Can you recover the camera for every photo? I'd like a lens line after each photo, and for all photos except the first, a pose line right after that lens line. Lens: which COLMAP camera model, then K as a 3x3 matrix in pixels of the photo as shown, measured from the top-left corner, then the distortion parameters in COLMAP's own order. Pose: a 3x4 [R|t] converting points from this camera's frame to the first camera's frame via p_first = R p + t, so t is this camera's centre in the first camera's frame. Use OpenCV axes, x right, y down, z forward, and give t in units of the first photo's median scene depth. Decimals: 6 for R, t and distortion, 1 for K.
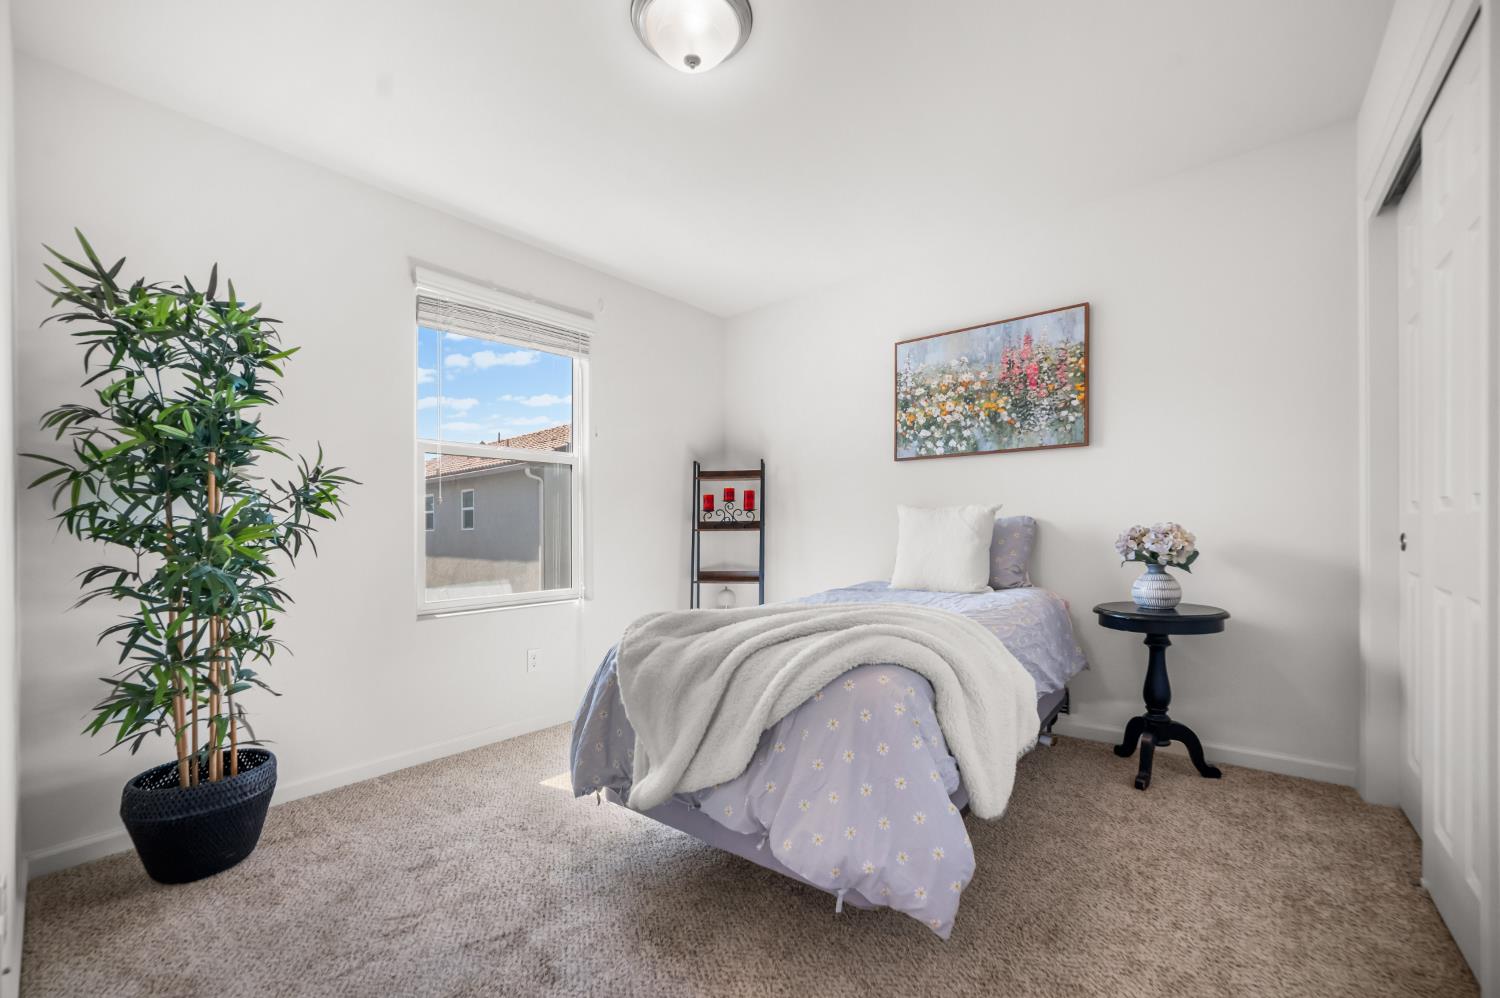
lens RADIAL K [[603.2, 0, 757.3], [0, 603.2, 538.4], [0, 0, 1]] dist [-0.010142, 0.003702]
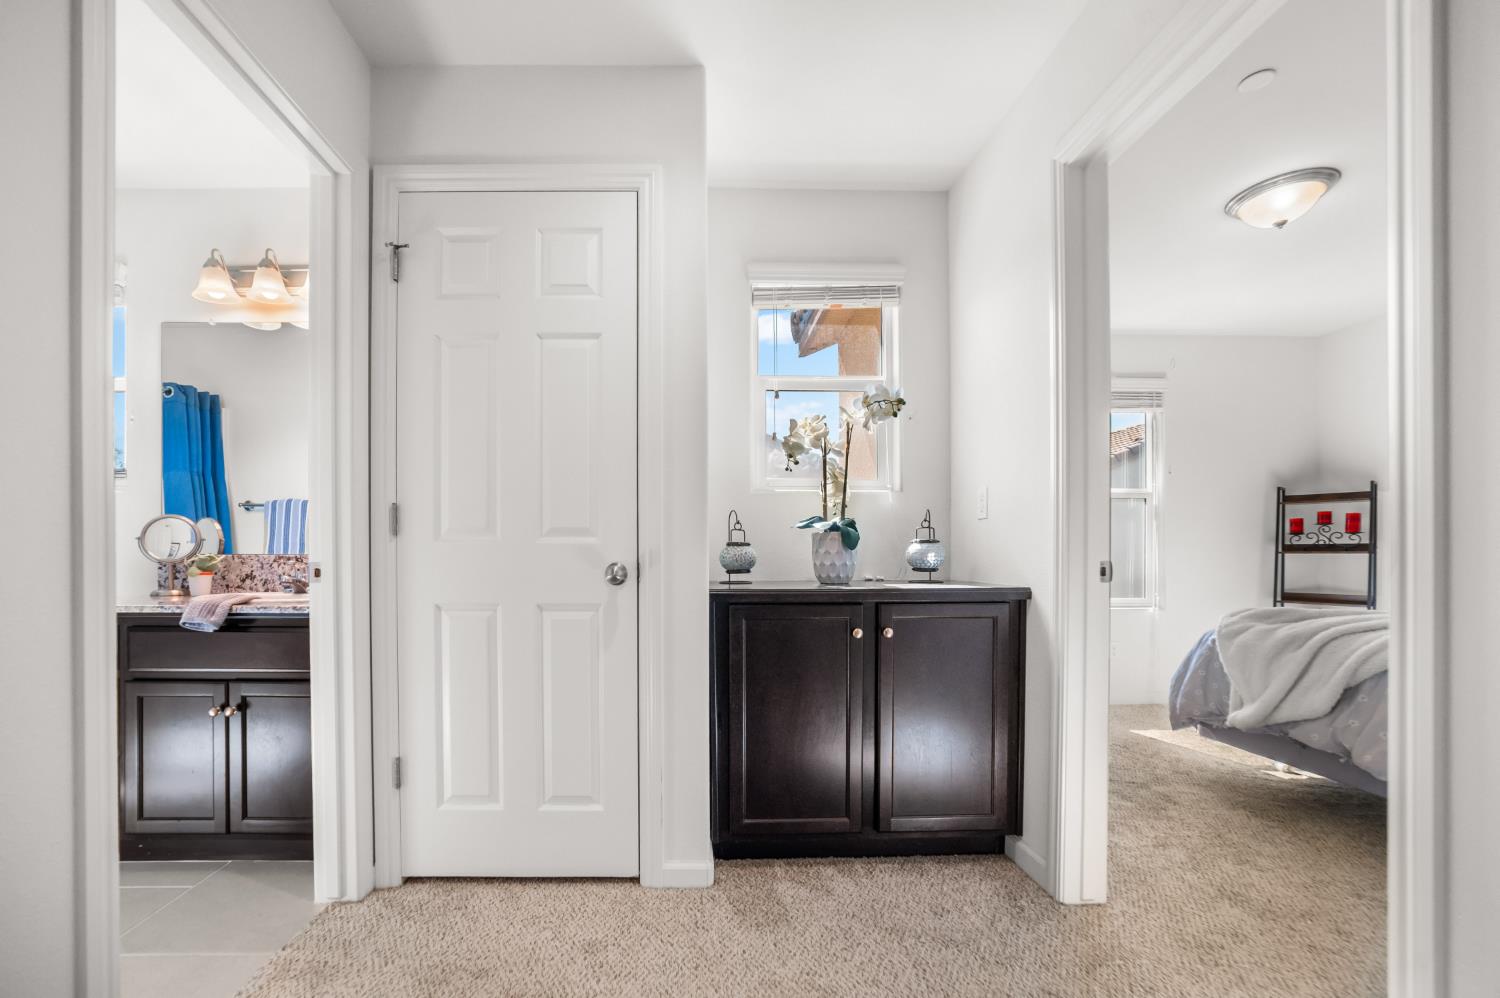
lens RADIAL K [[603.2, 0, 704.3], [0, 603.2, 555.1], [0, 0, 1]] dist [-0.010142, 0.003702]
pose [[0.653199, 0.002157, -0.757183, 0.070445], [-0.008279, 0.999957, -0.004293, 0.007159], [0.757141, 0.009073, 0.653189, -0.905788]]
